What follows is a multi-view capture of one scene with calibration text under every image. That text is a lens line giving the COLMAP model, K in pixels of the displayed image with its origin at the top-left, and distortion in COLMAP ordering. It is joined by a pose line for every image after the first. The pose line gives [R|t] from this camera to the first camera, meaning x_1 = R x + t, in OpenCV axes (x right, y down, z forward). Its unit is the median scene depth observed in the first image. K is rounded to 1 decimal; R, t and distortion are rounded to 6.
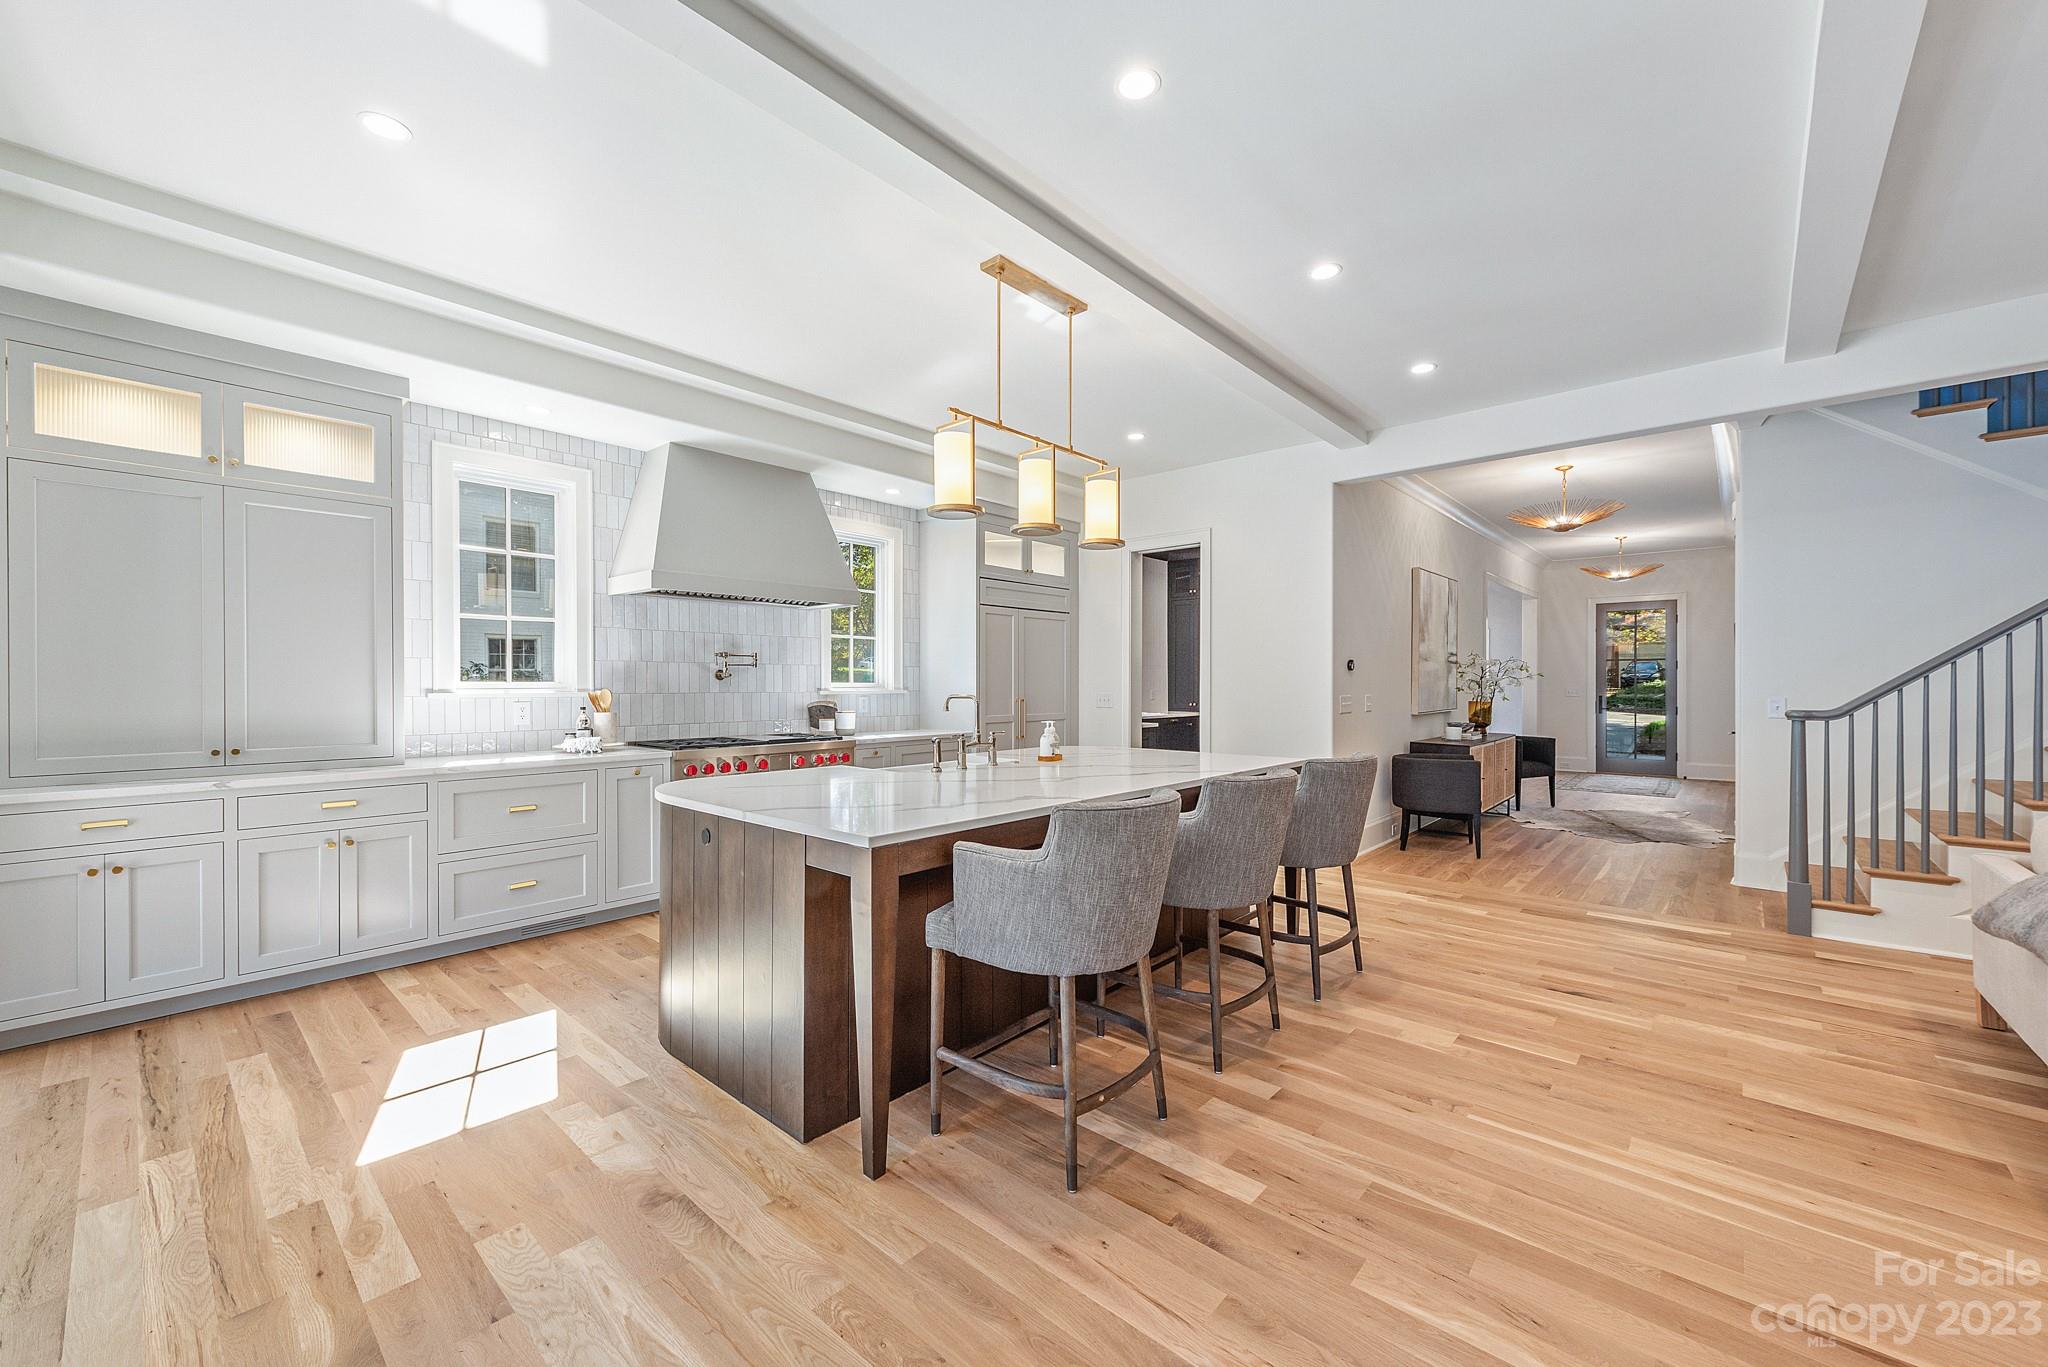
lens RADIAL K [[800.4, 0, 1040.6], [0, 800.4, 684.8], [0, 0, 1]] dist [0.006773, -0.000104]
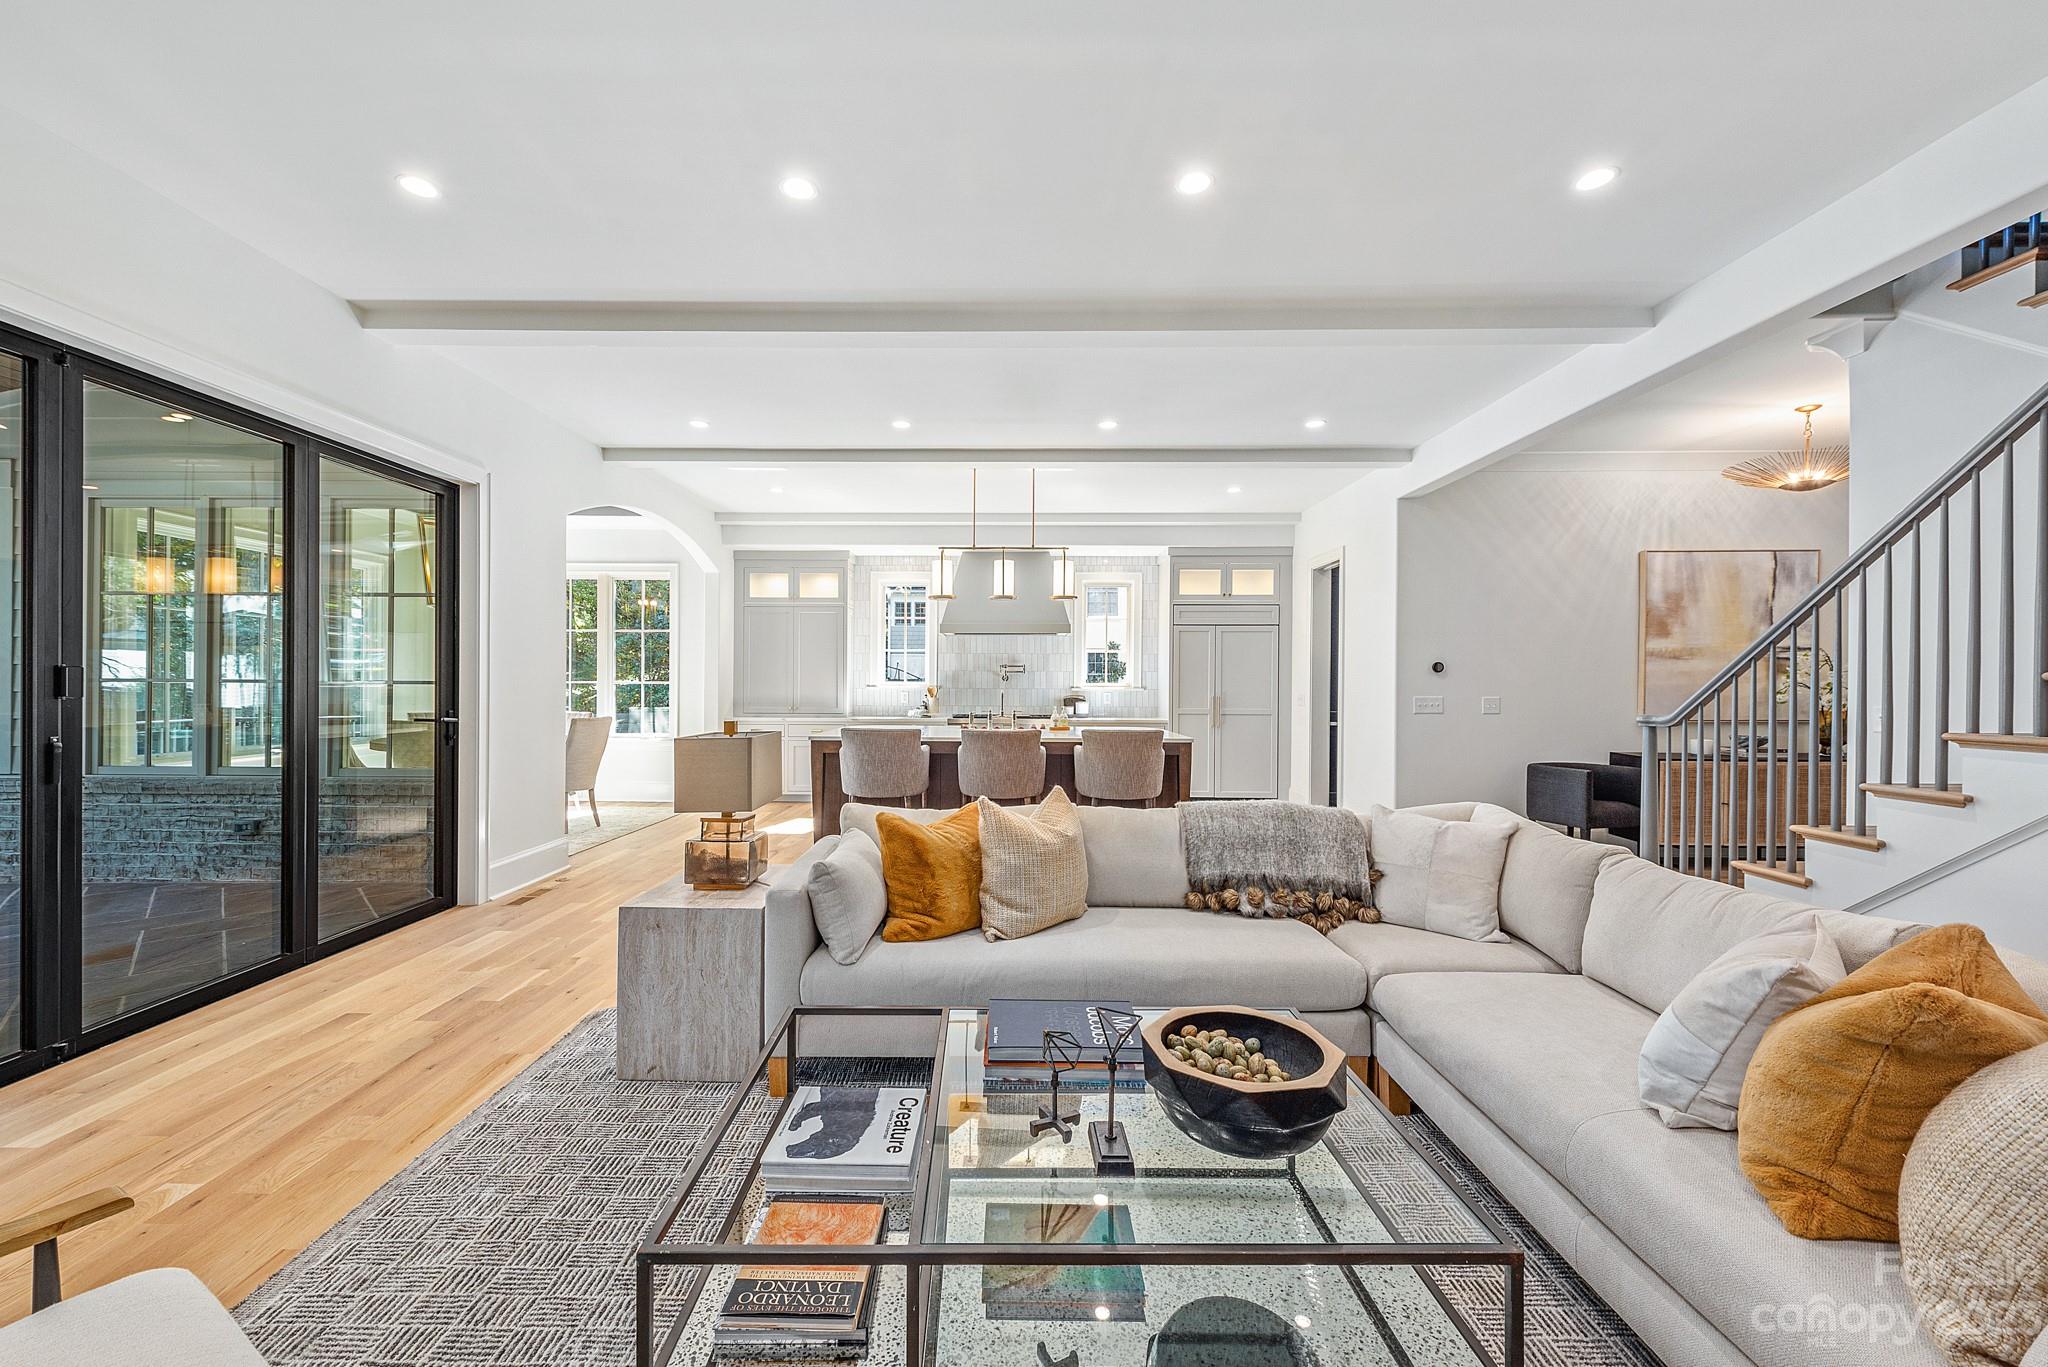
lens RADIAL K [[815.5, 0, 992.0], [0, 815.5, 686.0], [0, 0, 1]] dist [0.008071, -0.000203]
pose [[0.639488, 0.005957, -0.768778, 1.071523], [-0.006222, 0.999977, 0.002573, 0.000771], [0.768776, 0.003138, 0.639511, -0.151663]]
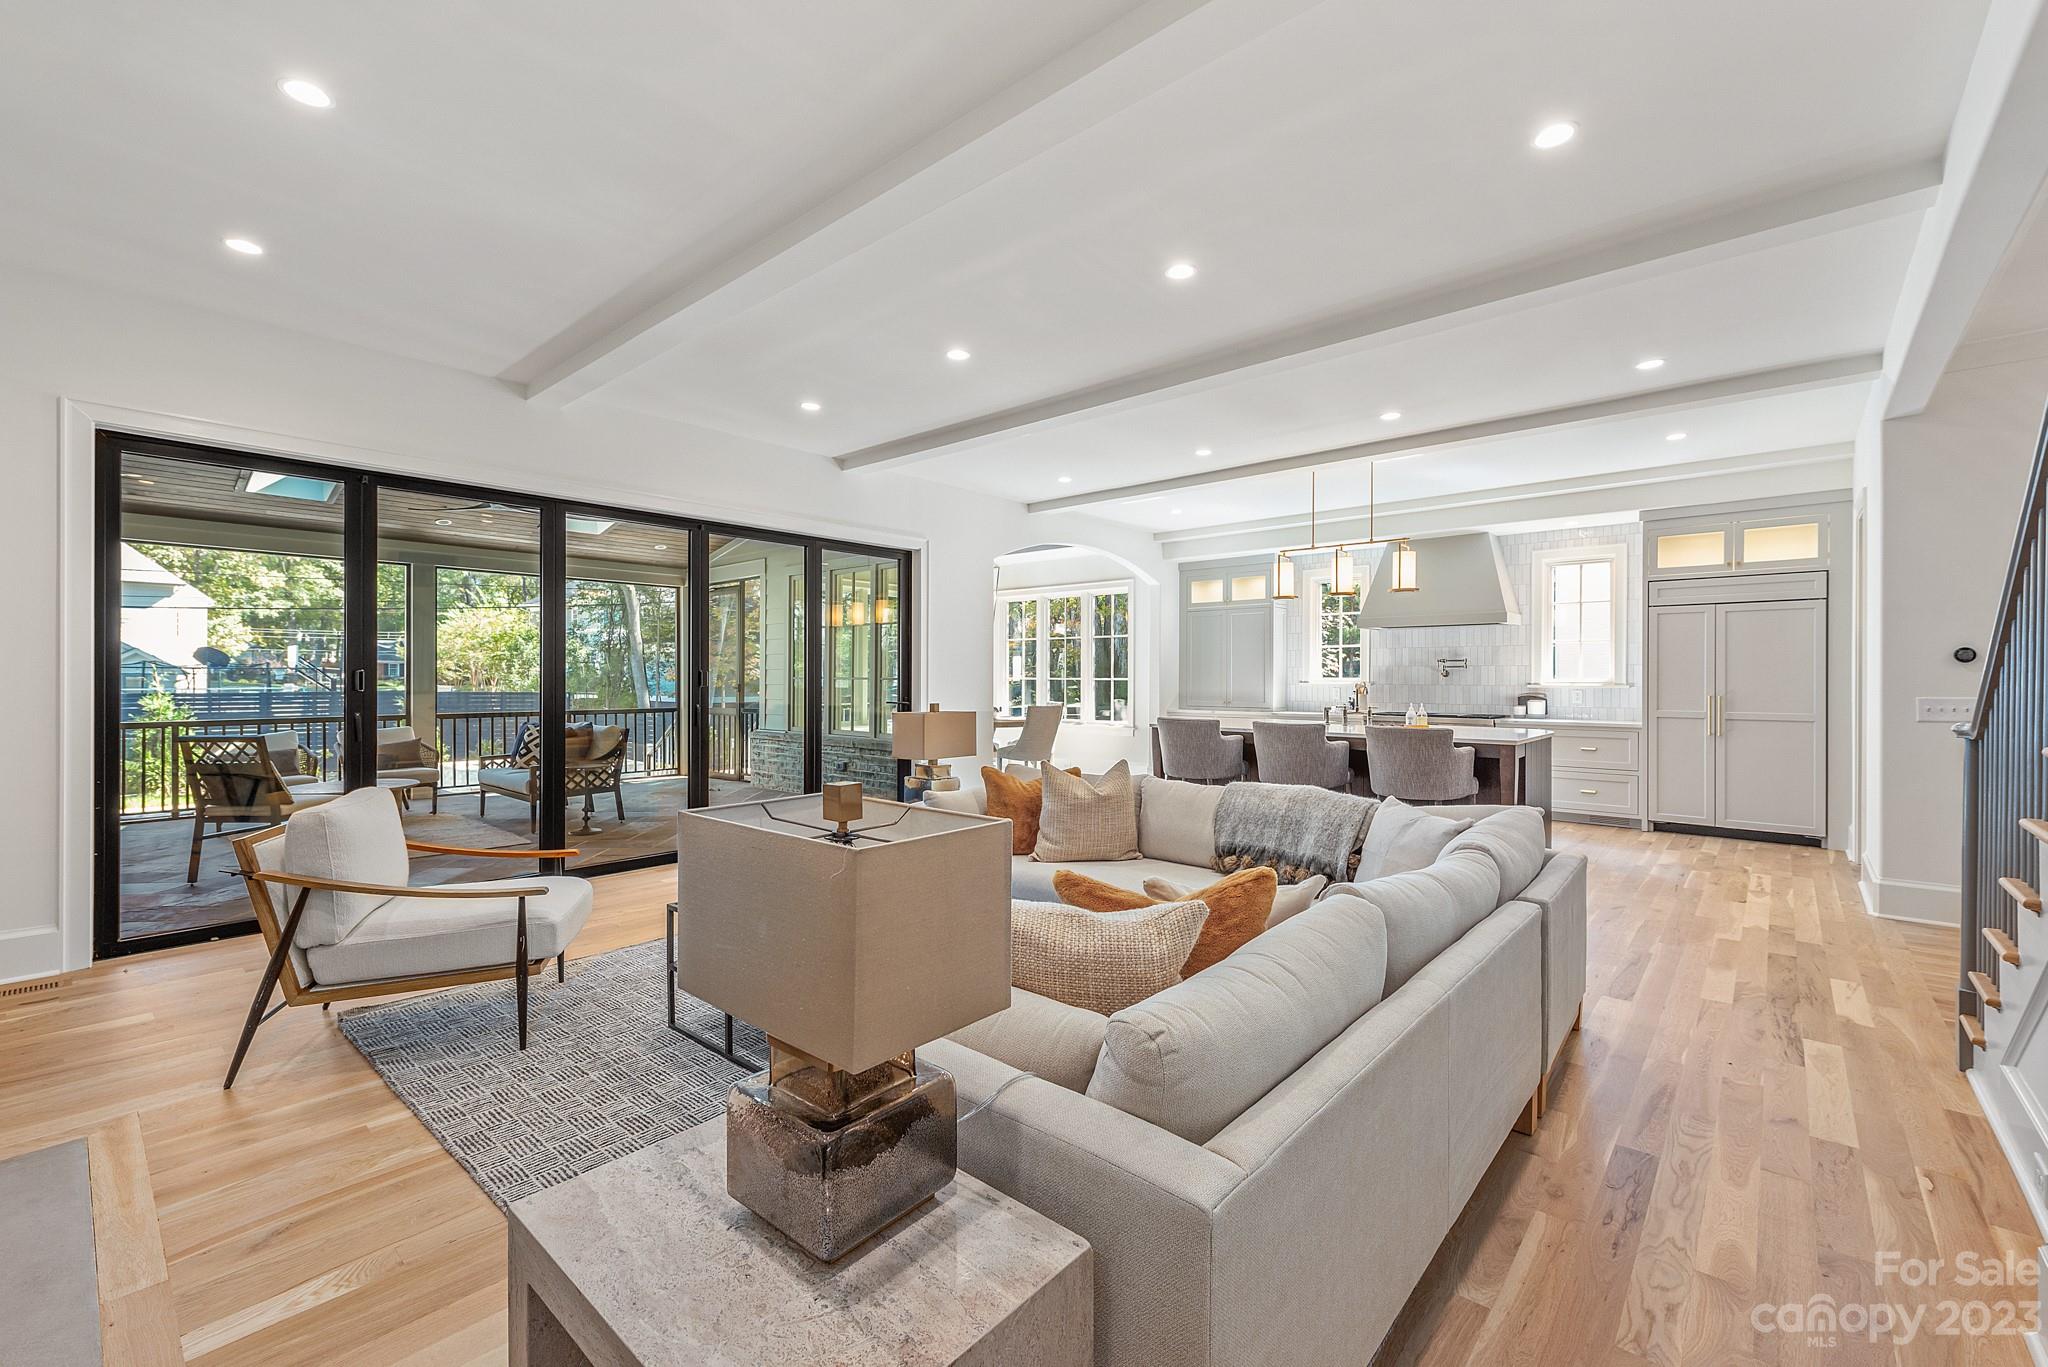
lens RADIAL K [[841.9, 0, 1024.0], [0, 841.9, 683.5], [0, 0, 1]] dist [-0.000319, -0.000172]
pose [[-0.012683, 0.007064, -0.999895, 1.476304], [-0.003048, 0.999970, 0.007104, -0.002085], [0.999915, 0.003138, -0.012661, 0.229677]]
